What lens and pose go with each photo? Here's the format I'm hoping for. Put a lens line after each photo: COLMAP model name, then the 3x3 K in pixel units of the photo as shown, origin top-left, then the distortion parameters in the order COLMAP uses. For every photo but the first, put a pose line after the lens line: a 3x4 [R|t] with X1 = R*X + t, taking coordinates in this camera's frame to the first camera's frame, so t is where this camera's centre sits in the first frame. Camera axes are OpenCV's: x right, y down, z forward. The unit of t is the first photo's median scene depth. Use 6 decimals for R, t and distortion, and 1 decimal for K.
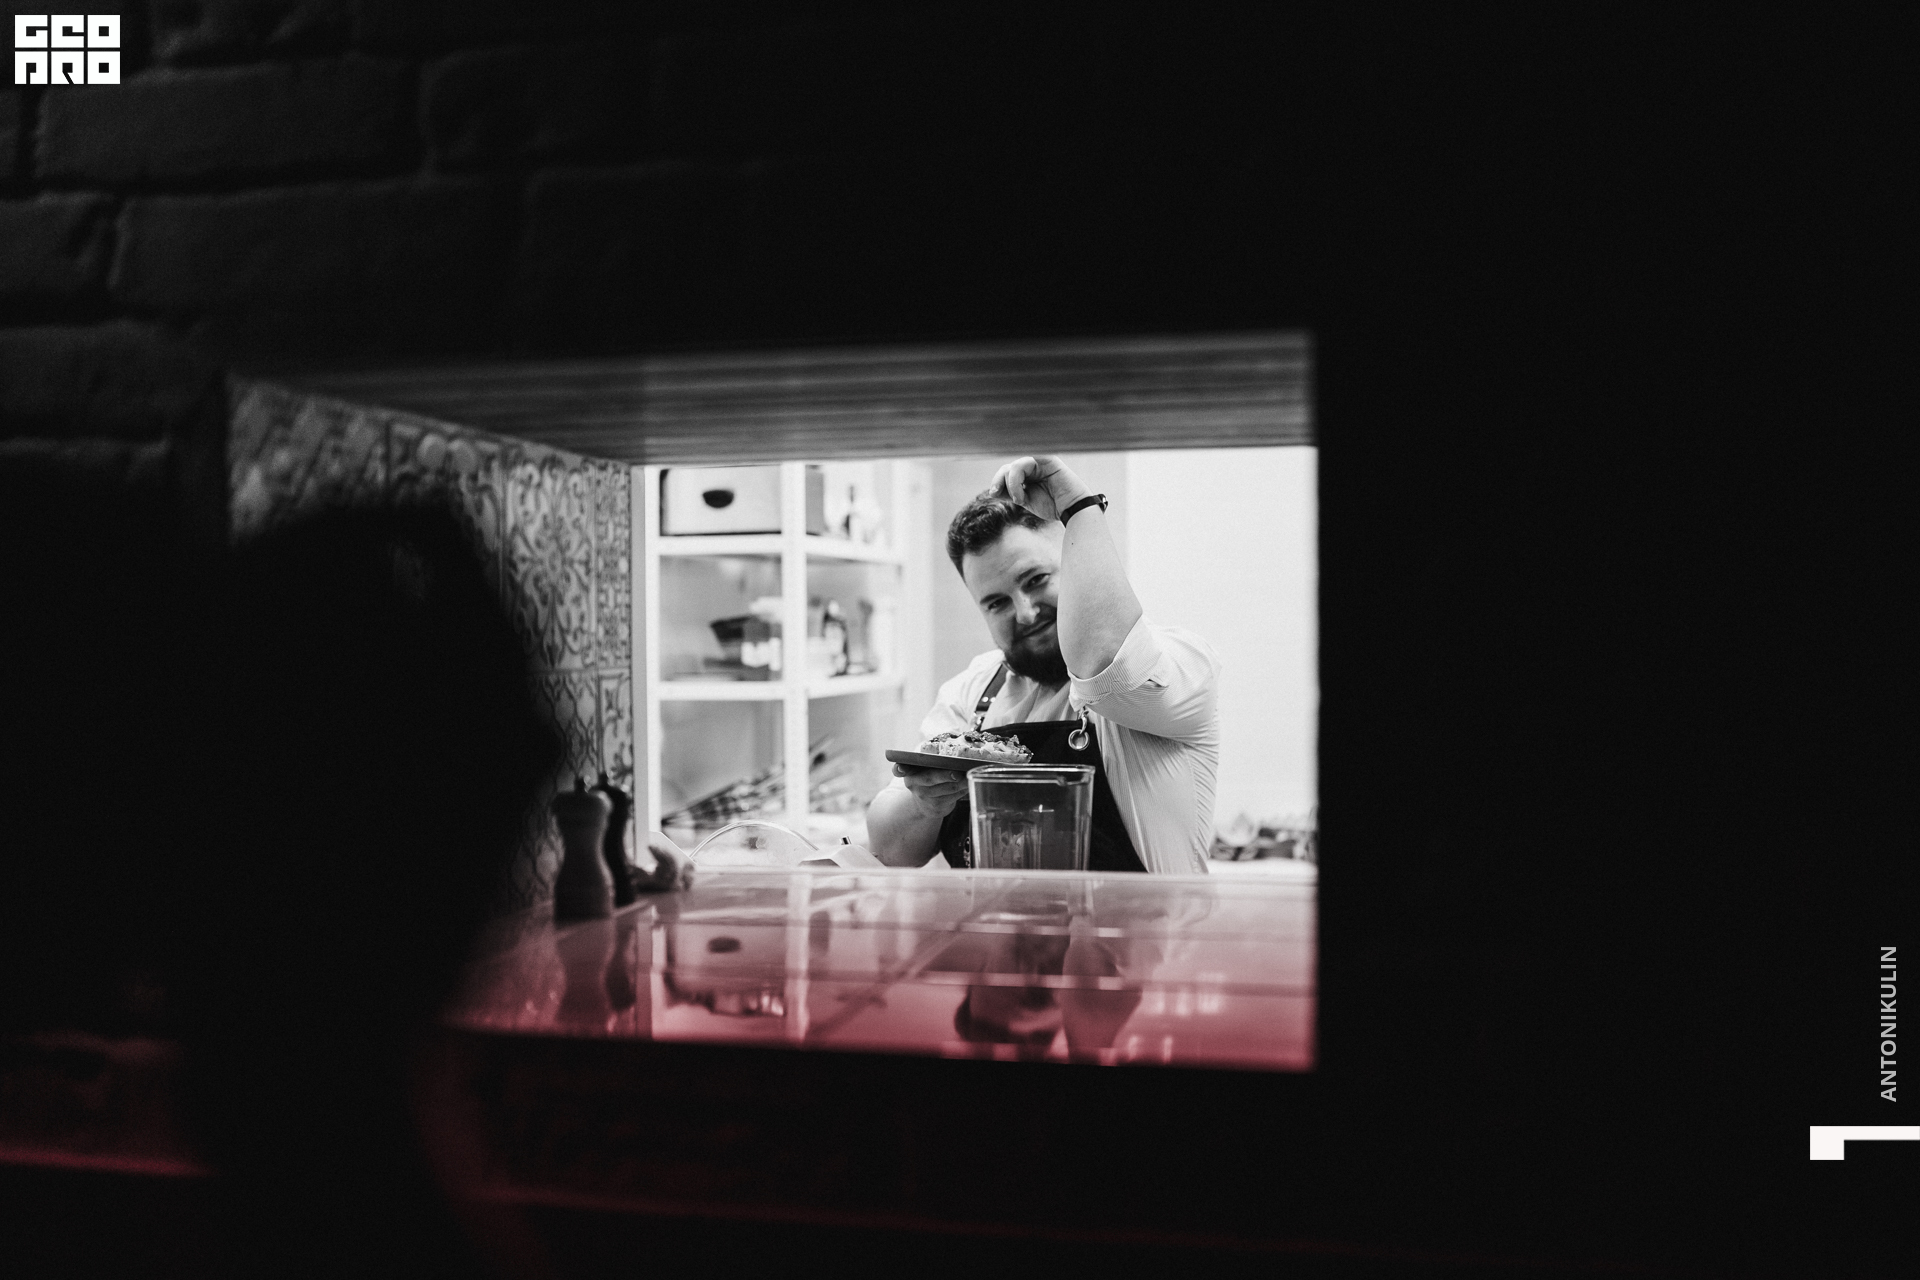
lens RADIAL K [[1968.9, 0, 960.0], [0, 1968.9, 640.0], [0, 0, 1]] dist [-0.007971, -0.003384]
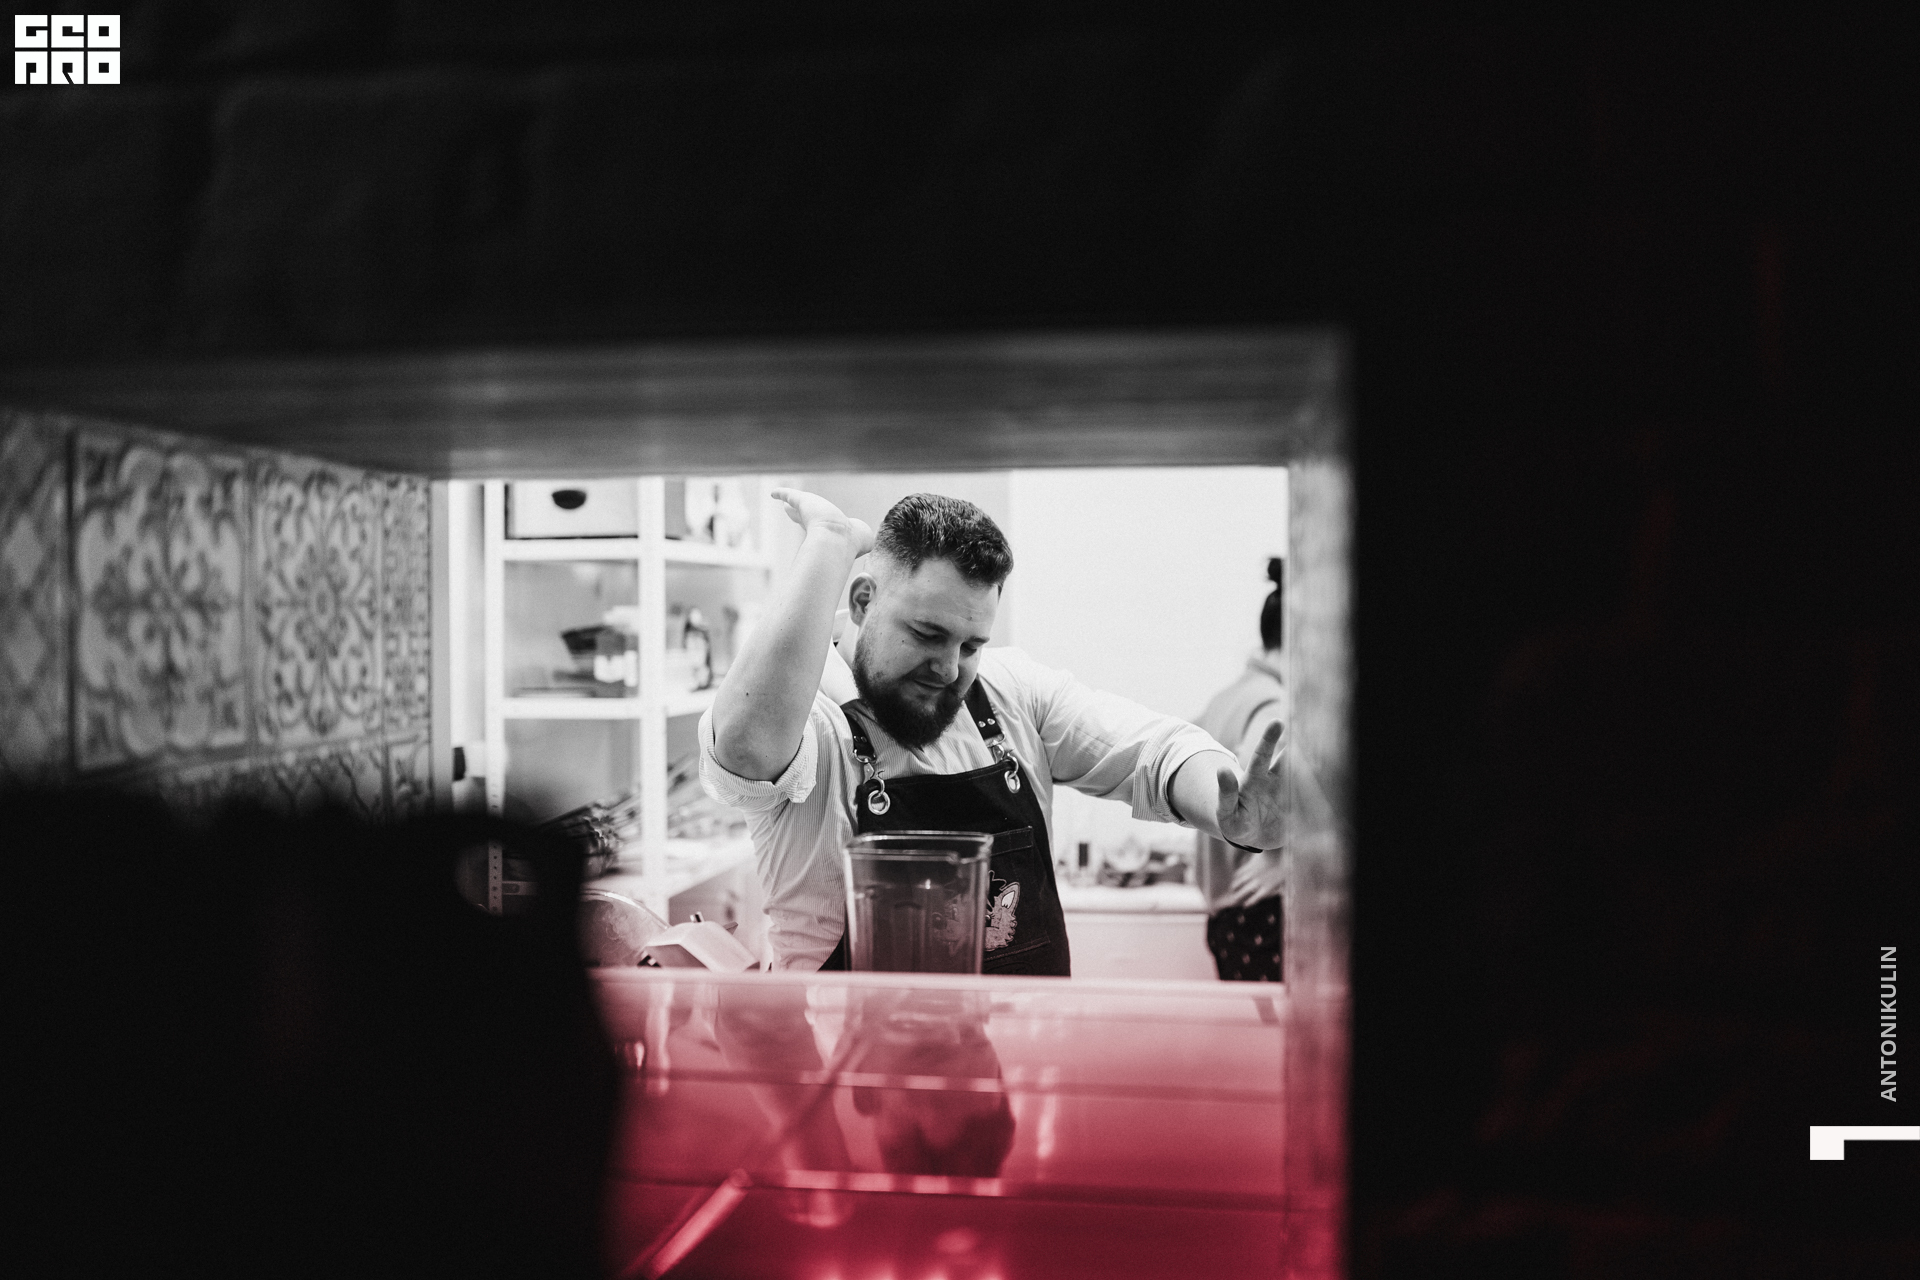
lens RADIAL K [[1975.5, 0, 960.0], [0, 1975.5, 640.0], [0, 0, 1]] dist [-0.006381, 0.006763]
pose [[0.997855, 0.002576, 0.065415, -0.001771], [-0.002866, 0.999986, 0.004338, -0.026705], [-0.065403, -0.004516, 0.997849, 0.168671]]
